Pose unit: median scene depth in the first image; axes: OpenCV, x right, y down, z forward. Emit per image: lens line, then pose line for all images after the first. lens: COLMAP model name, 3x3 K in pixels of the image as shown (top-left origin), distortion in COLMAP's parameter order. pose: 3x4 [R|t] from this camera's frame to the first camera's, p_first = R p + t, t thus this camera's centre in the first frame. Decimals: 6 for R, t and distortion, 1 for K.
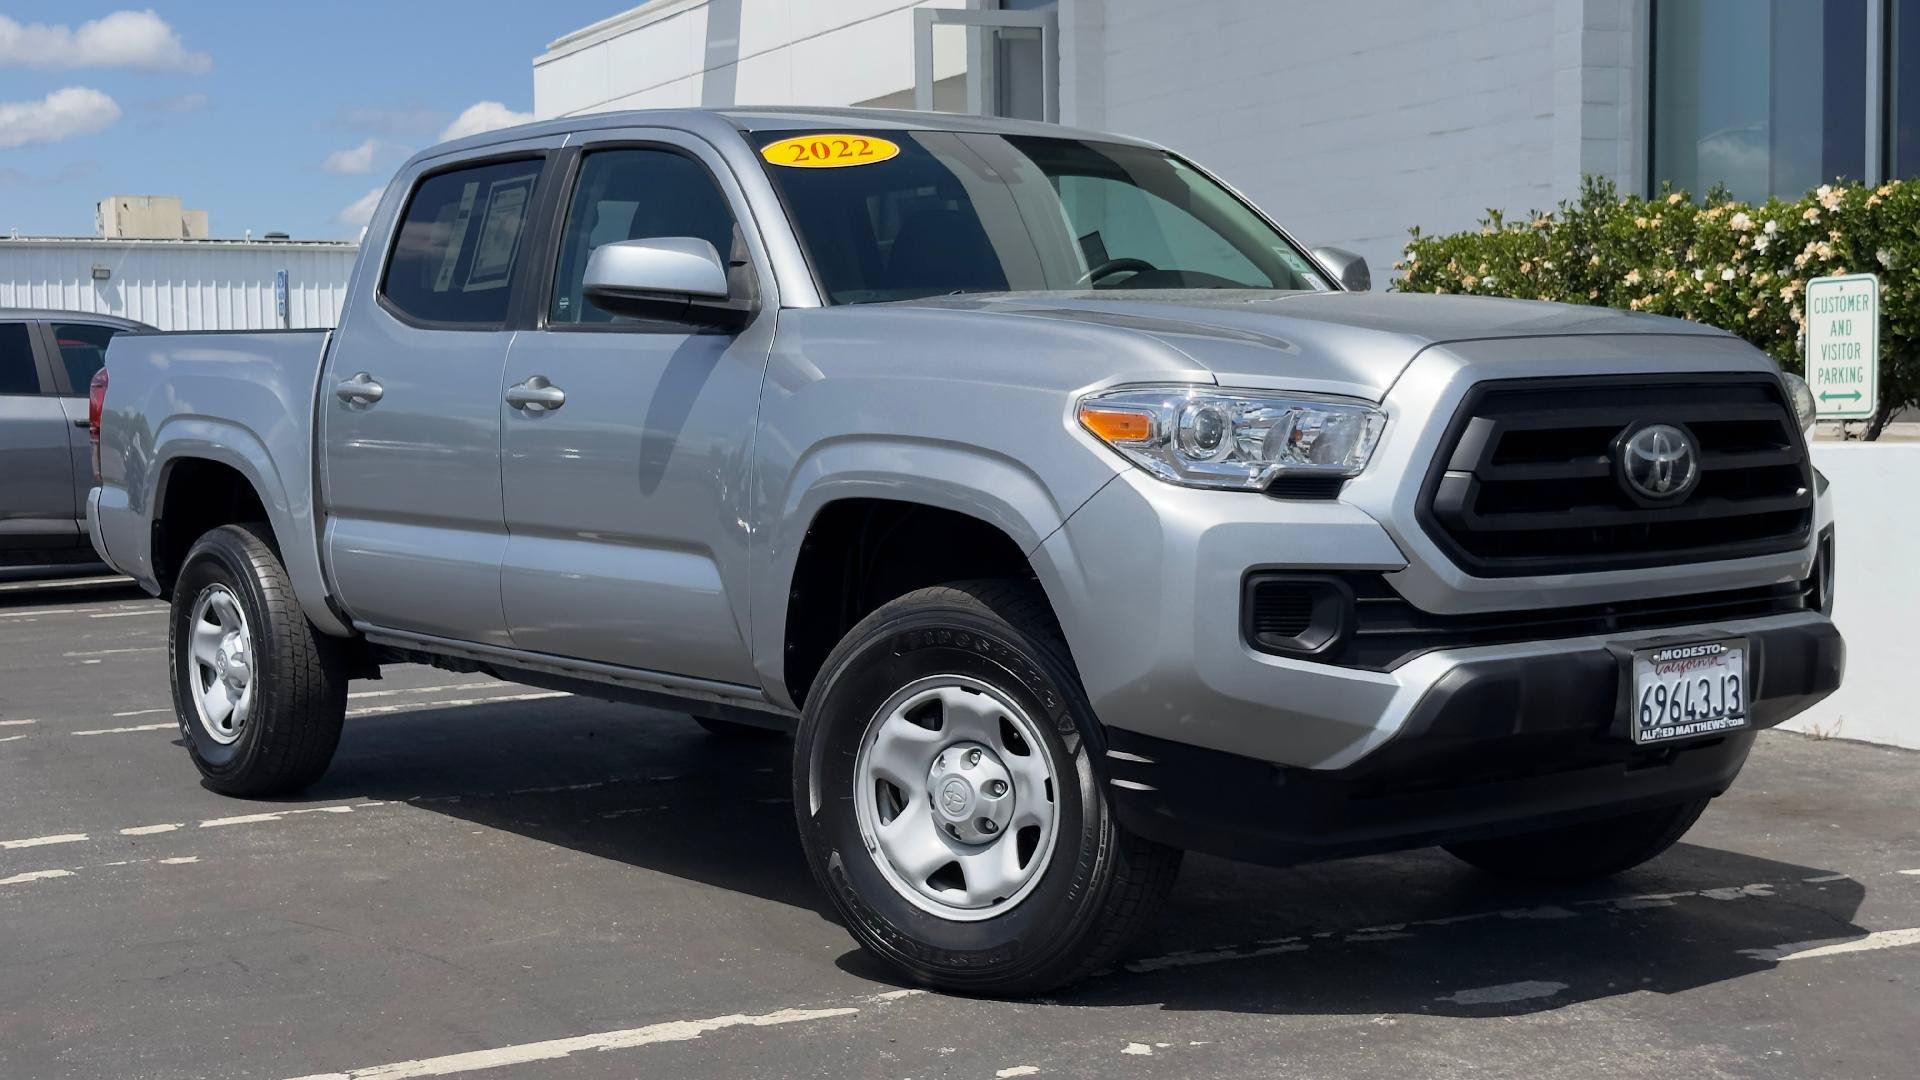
lens RADIAL K [[2742.2, 0, 960.0], [0, 2742.2, 540.0], [0, 0, 1]] dist [0.113407, 0.023327]
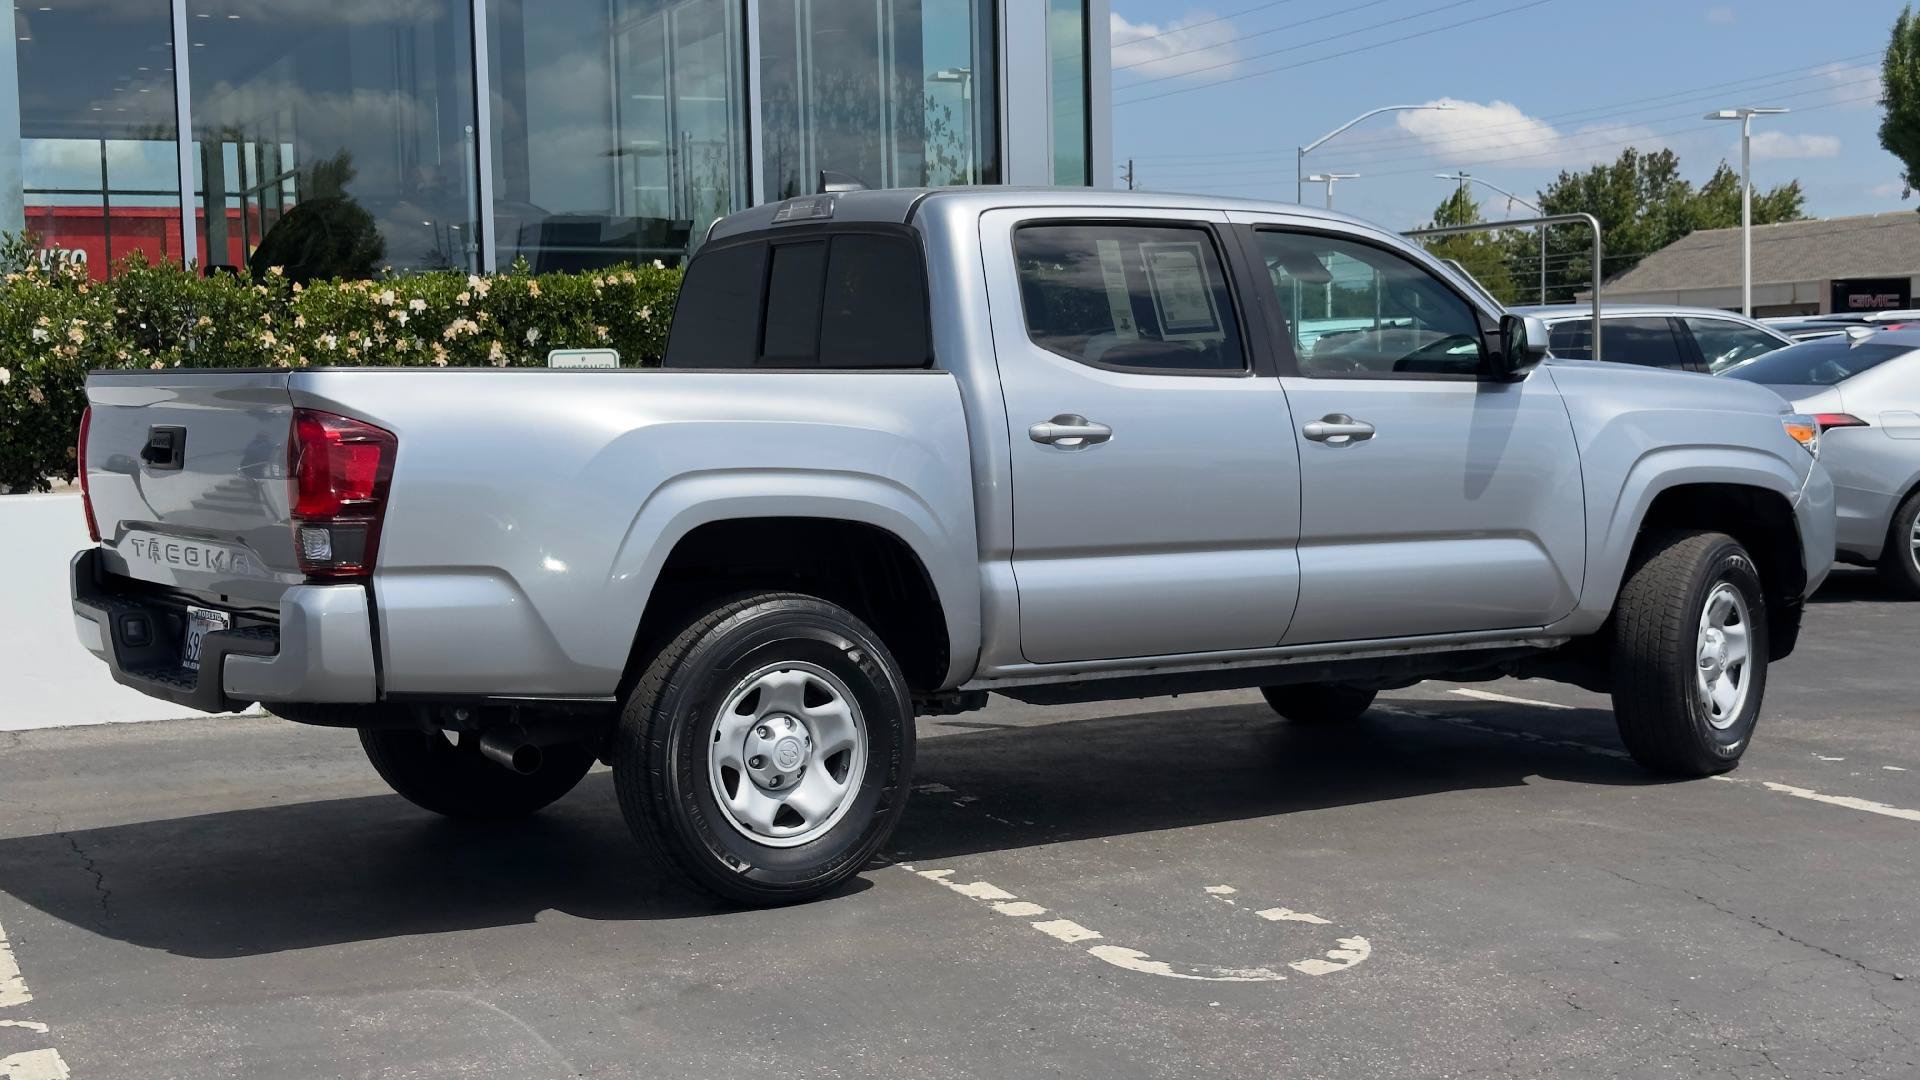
lens RADIAL K [[2742.2, 0, 960.0], [0, 2742.2, 540.0], [0, 0, 1]] dist [0.113407, 0.023327]
pose [[0.047904, -0.042412, 0.997951, -1.213921], [0.072102, 0.996639, 0.038895, -0.055332], [-0.996246, 0.070091, 0.050801, 0.968118]]
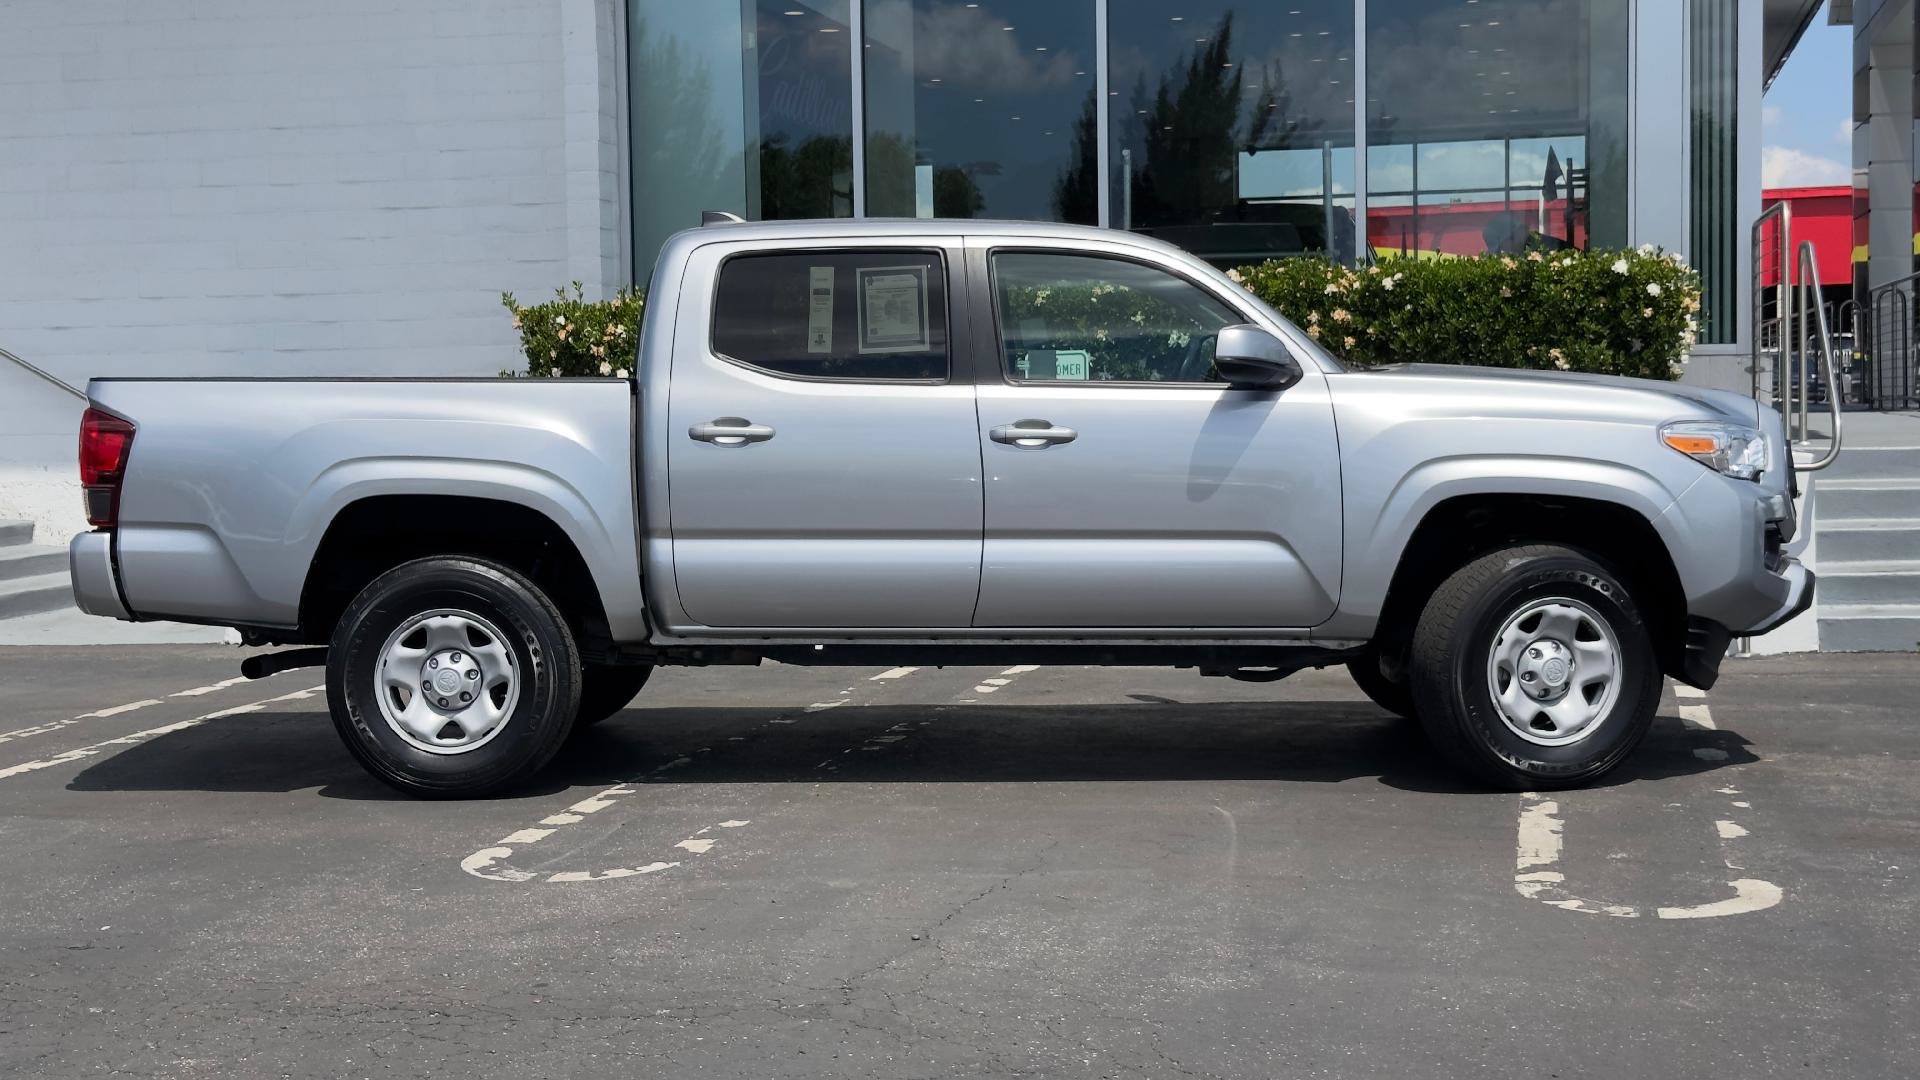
lens RADIAL K [[2742.2, 0, 960.0], [0, 2742.2, 540.0], [0, 0, 1]] dist [0.113407, 0.023327]
pose [[0.633408, -0.036160, 0.772973, -1.066196], [0.046454, 0.998883, 0.008661, -0.011990], [-0.772422, 0.030422, 0.634380, 0.150575]]
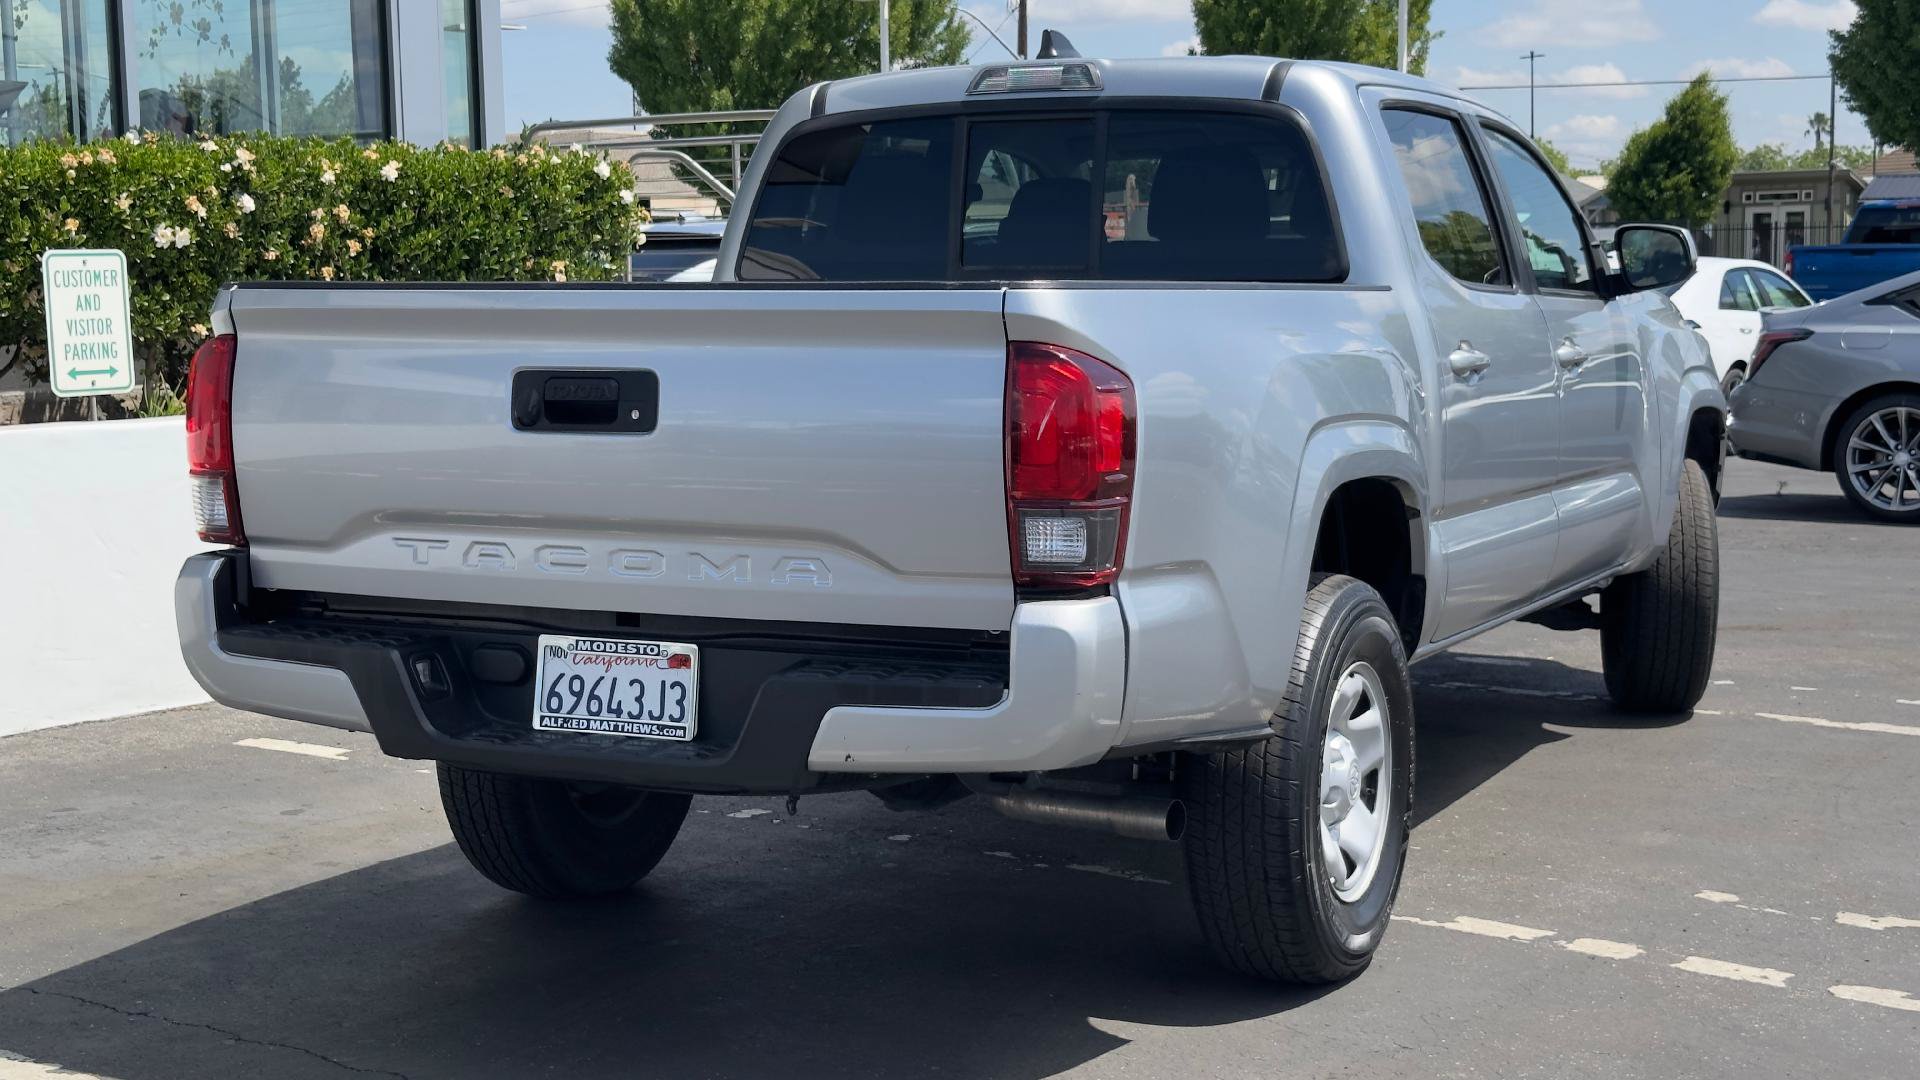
lens RADIAL K [[2678.2, 0, 960.0], [0, 2678.2, 540.0], [0, 0, 1]] dist [0.170960, 0.015611]
pose [[-0.457121, -0.067374, 0.886849, -0.868653], [0.068149, 0.991542, 0.110455, -0.100032], [-0.886790, 0.110929, -0.448663, 1.483846]]
